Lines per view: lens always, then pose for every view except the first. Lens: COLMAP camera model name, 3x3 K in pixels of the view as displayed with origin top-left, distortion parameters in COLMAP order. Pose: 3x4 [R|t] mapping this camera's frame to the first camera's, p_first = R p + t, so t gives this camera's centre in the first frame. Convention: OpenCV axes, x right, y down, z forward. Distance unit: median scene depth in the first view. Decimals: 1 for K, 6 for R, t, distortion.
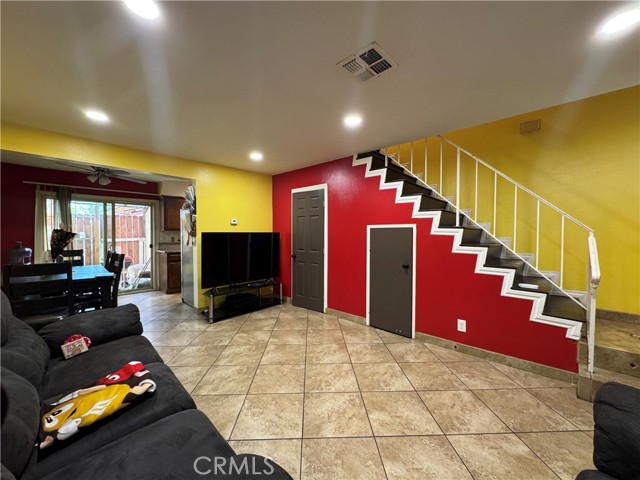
lens RADIAL K [[255.9, 0, 320.0], [0, 255.9, 240.0], [0, 0, 1]] dist [0.000196, 0.000027]
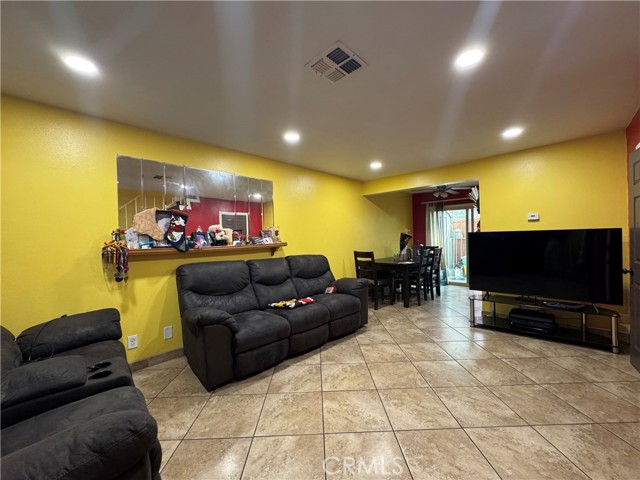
lens RADIAL K [[258.5, 0, 320.0], [0, 258.5, 240.0], [0, 0, 1]] dist [-0.000604, -0.000059]
pose [[-0.022397, 0.005085, -0.999736, 0.509685], [-0.002932, 0.999982, 0.005152, -0.002880], [0.999745, 0.003046, -0.022381, 0.415002]]
